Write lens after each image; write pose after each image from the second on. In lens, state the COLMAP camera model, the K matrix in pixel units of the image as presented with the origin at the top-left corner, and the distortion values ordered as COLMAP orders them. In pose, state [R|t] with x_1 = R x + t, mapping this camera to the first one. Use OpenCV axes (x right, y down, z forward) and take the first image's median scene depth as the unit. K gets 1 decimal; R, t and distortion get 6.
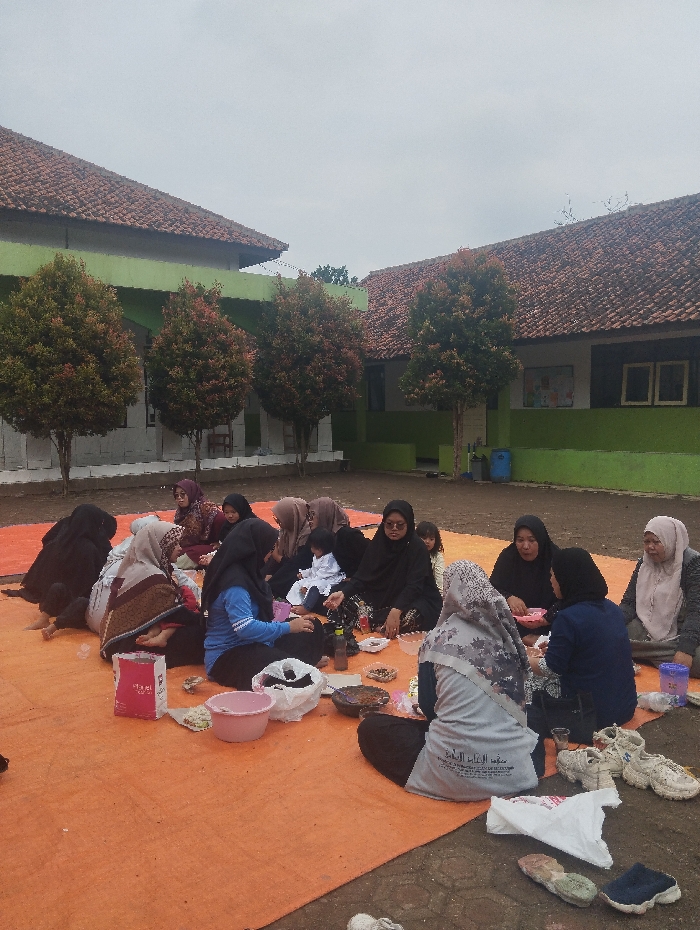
lens RADIAL K [[756.2, 0, 352.7], [0, 756.2, 464.0], [0, 0, 1]] dist [0.097415, -0.182264]
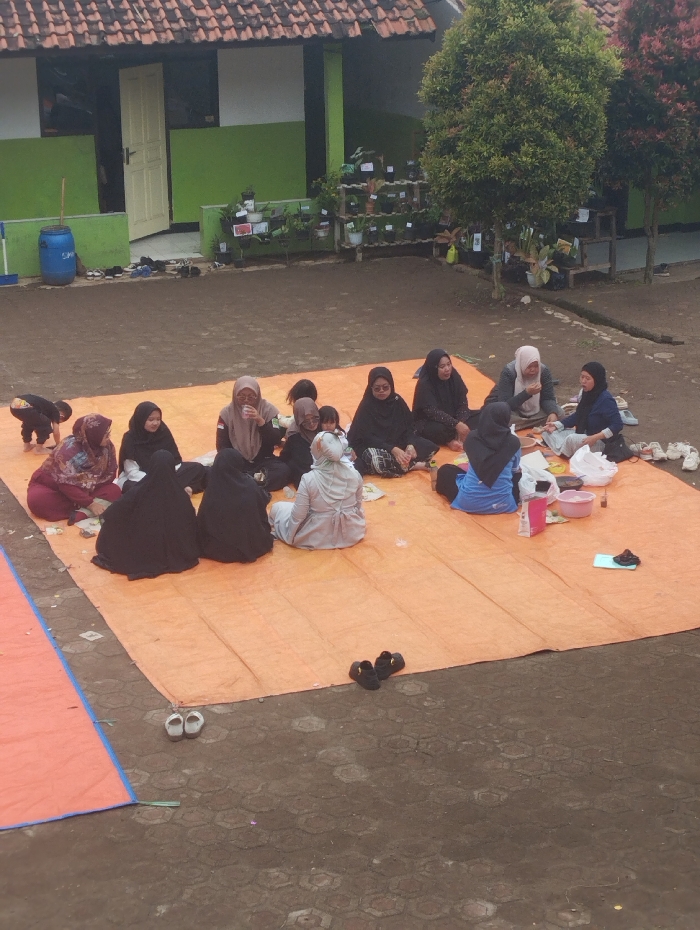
lens RADIAL K [[1836.5, 0, 353.0], [0, 1836.5, 481.2], [0, 0, 1]] dist [0.085509, -0.195539]
pose [[0.320195, -0.292740, 0.900988, -0.910160], [0.079346, 0.956005, 0.282417, -0.210123], [-0.944023, -0.018939, 0.329336, 0.025974]]
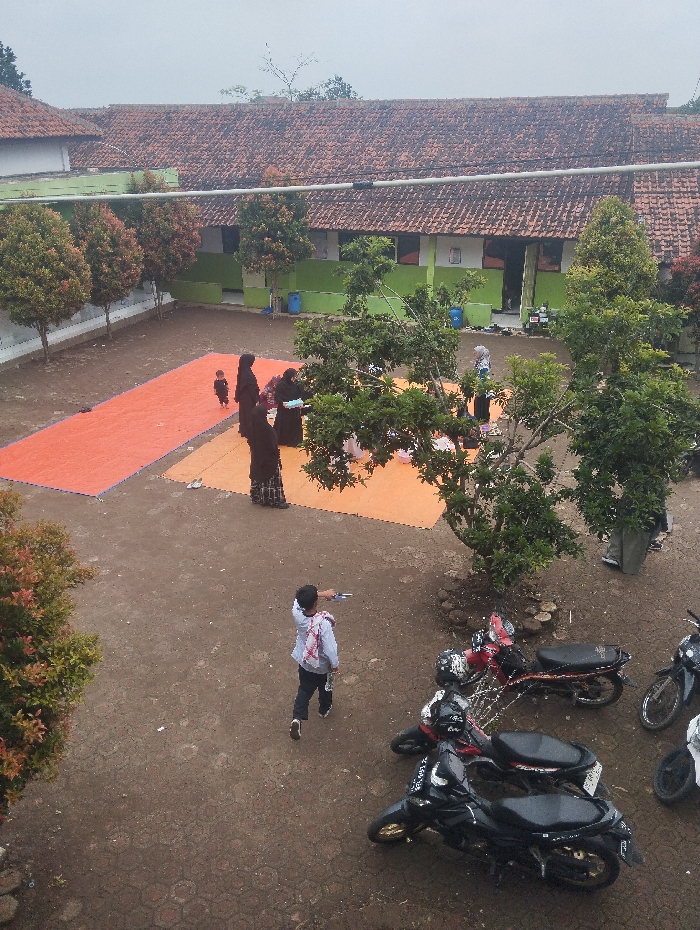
lens RADIAL K [[756.2, 0, 352.7], [0, 756.2, 464.0], [0, 0, 1]] dist [0.097415, -0.182264]
pose [[0.873626, -0.191070, 0.447516, -0.504731], [0.030057, 0.939115, 0.342285, -0.236283], [-0.485669, -0.285578, 0.826178, -0.508321]]
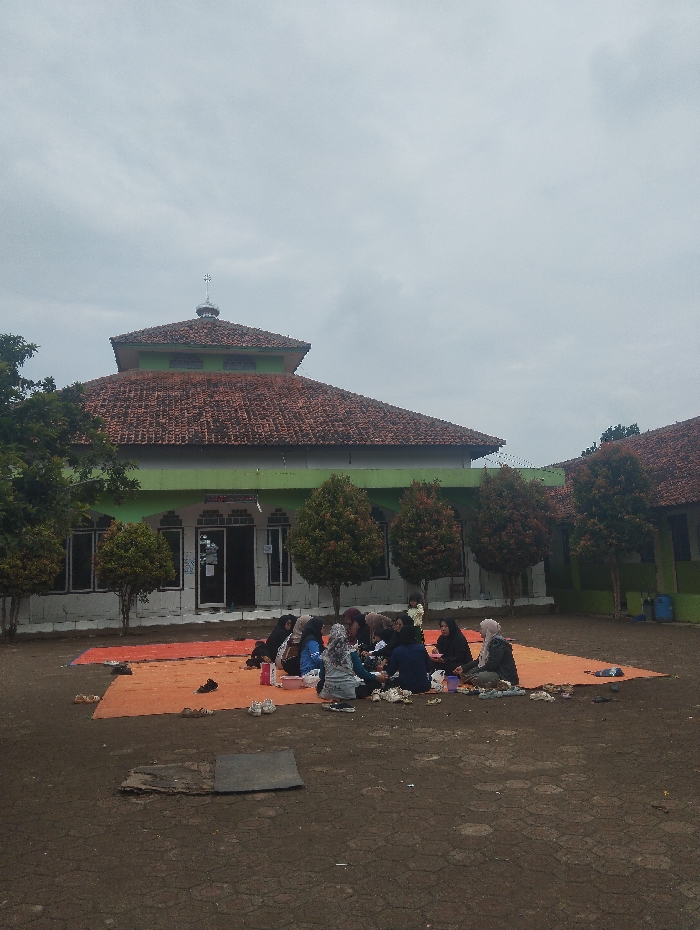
lens RADIAL K [[756.2, 0, 352.7], [0, 756.2, 464.0], [0, 0, 1]] dist [0.097415, -0.182264]
pose [[0.897753, -0.078472, -0.433452, 0.312625], [-0.007600, 0.981099, -0.193359, 0.016871], [0.440433, 0.176883, 0.880188, -0.360287]]
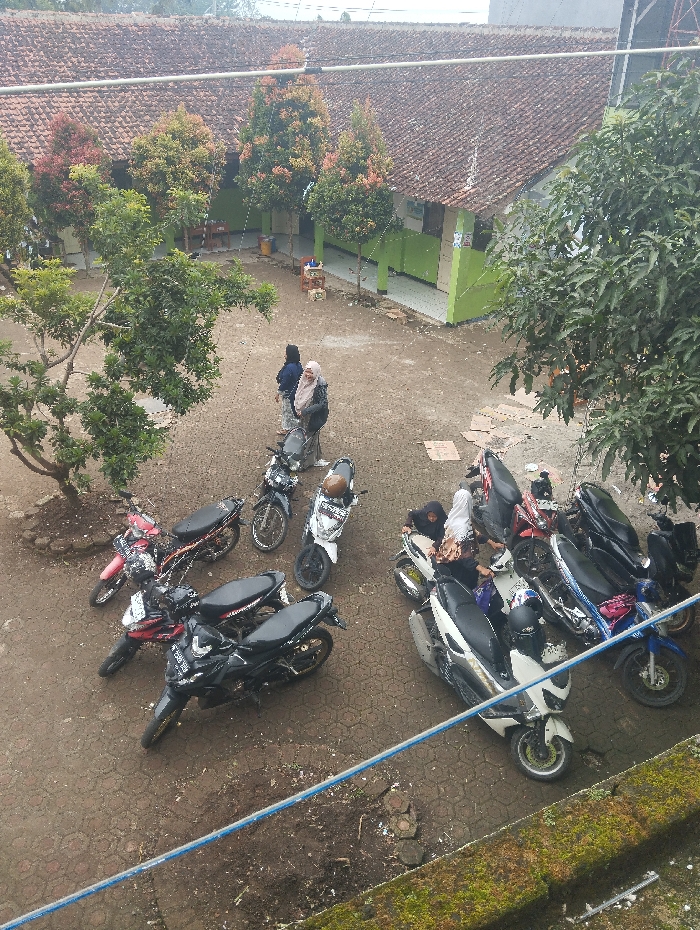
lens RADIAL K [[758.2, 0, 351.6], [0, 758.2, 464.0], [0, 0, 1]] dist [0.094288, -0.176598]
pose [[0.193901, -0.464340, 0.864171, -0.625249], [0.029853, 0.883274, 0.467906, -0.238938], [-0.980567, -0.064930, 0.185129, -0.408480]]
